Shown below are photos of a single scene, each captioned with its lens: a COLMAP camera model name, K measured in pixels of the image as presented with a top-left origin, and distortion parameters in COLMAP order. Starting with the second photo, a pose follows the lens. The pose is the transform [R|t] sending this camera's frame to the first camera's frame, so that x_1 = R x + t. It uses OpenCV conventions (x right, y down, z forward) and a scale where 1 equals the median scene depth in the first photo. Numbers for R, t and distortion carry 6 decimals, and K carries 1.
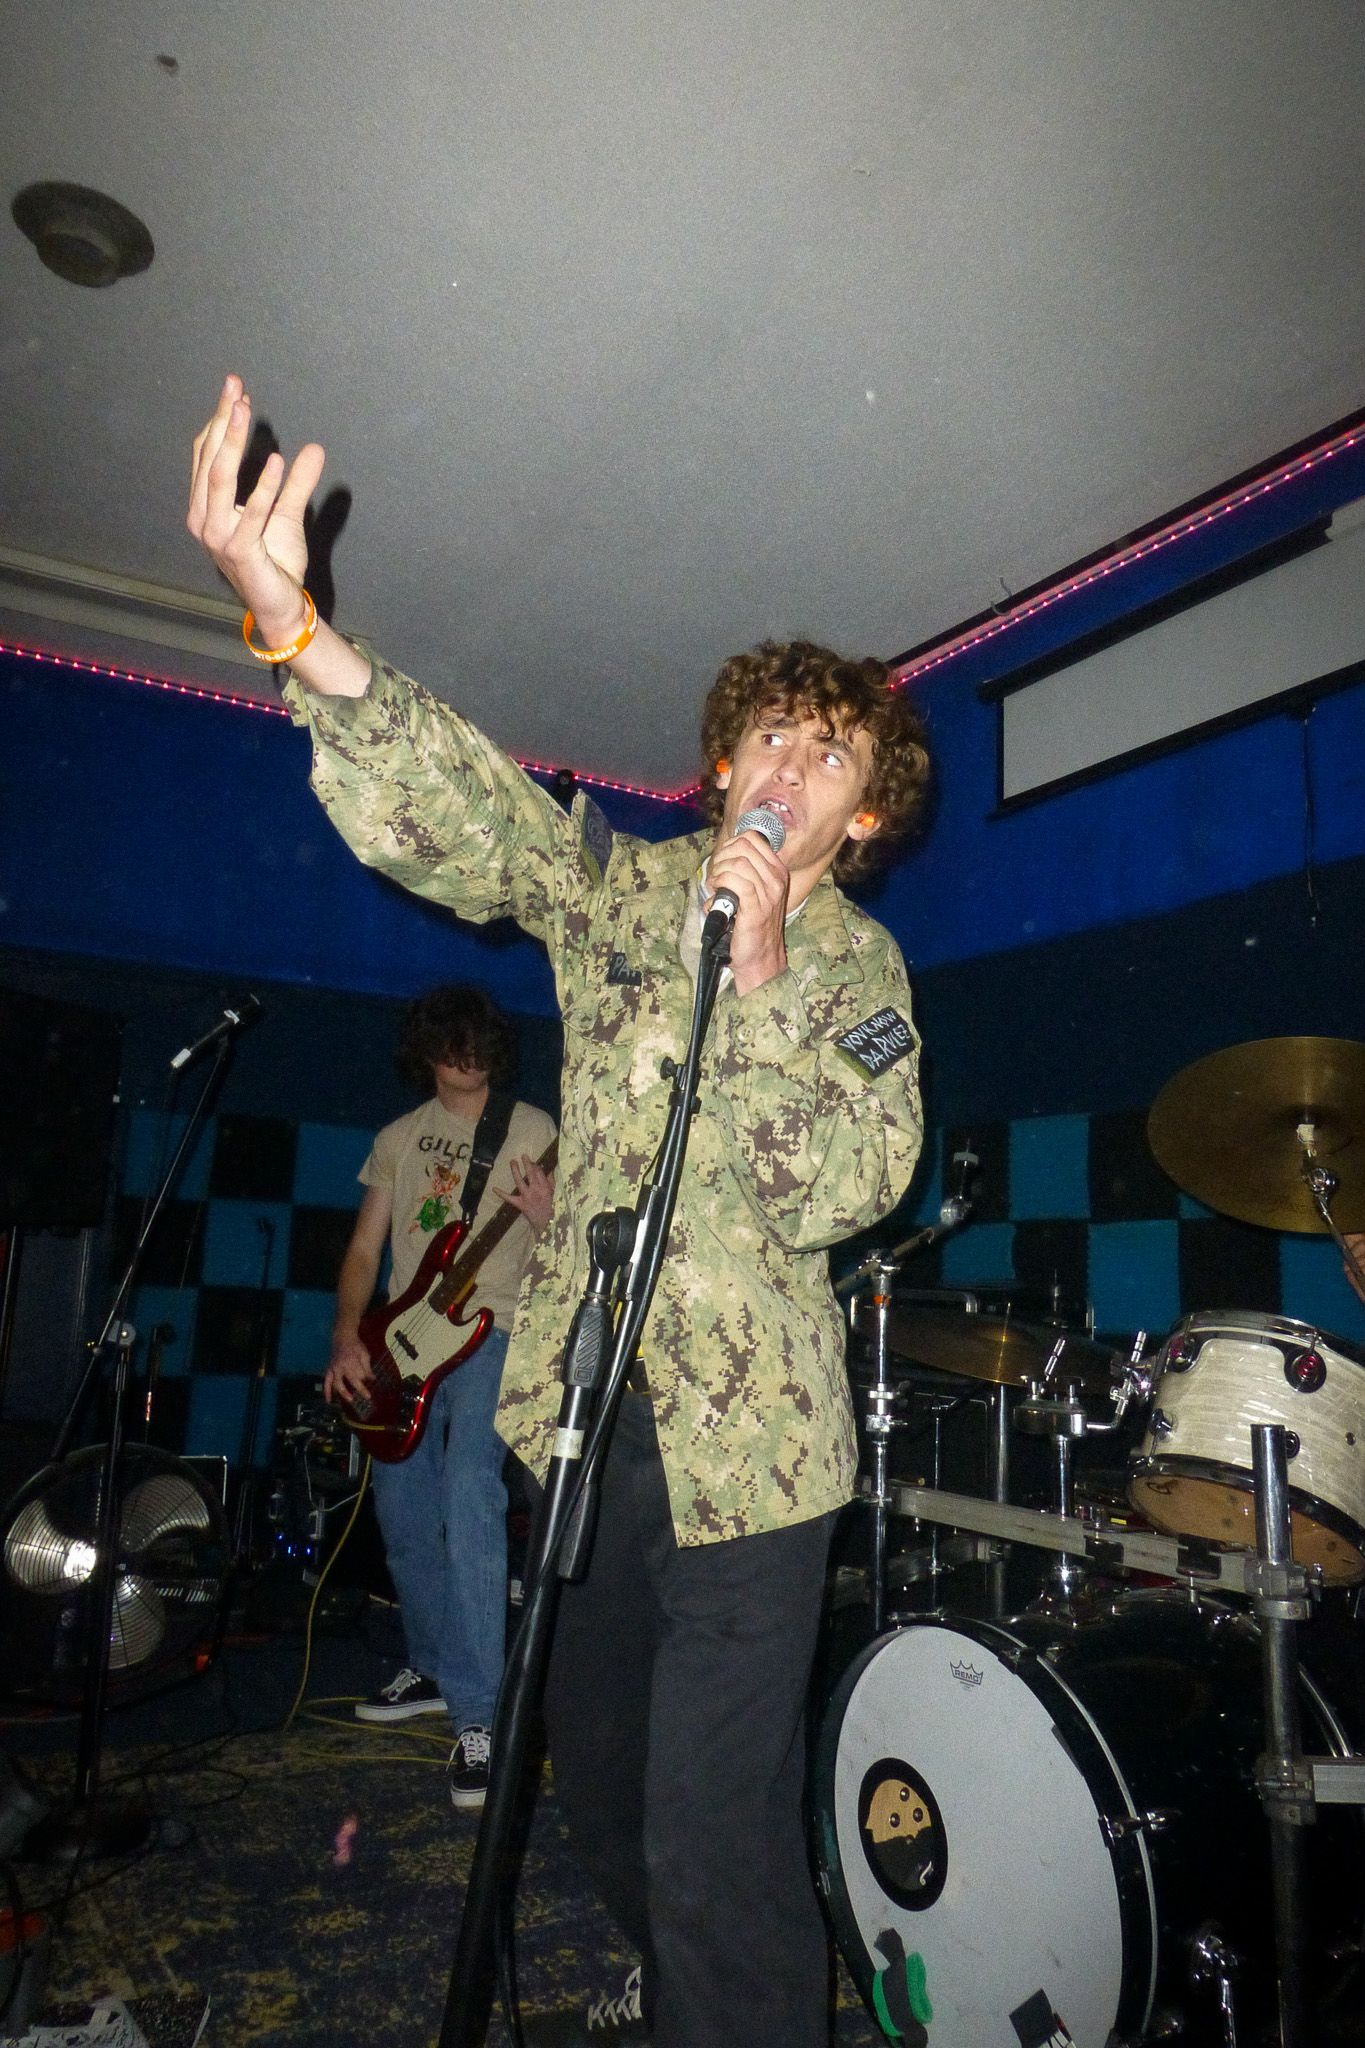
lens RADIAL K [[1535.2, 0, 680.1], [0, 1535.2, 1003.6], [0, 0, 1]] dist [-0.009884, 0.001977]
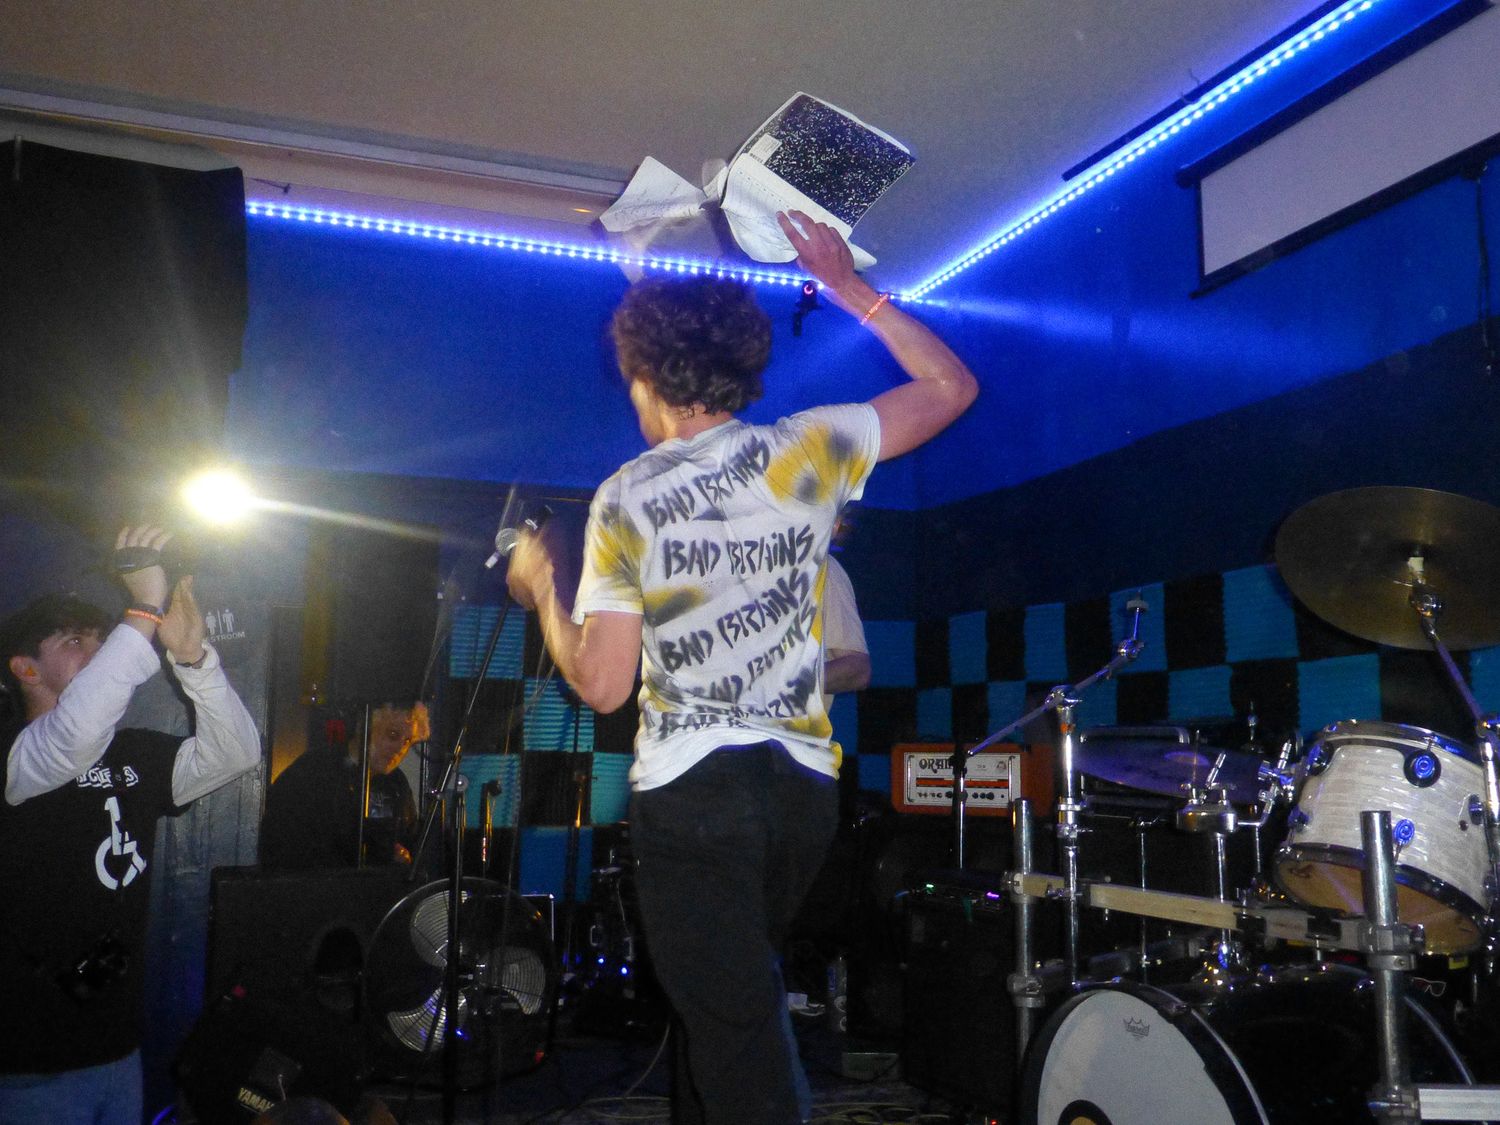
lens RADIAL K [[1441.9, 0, 750.0], [0, 1441.9, 562.5], [0, 0, 1]] dist [0.007645, -0.001716]
pose [[0.987859, -0.057601, -0.144277, 0.067102], [0.064974, 0.996783, 0.046916, -0.000946], [0.141110, -0.055721, 0.988425, -0.138944]]
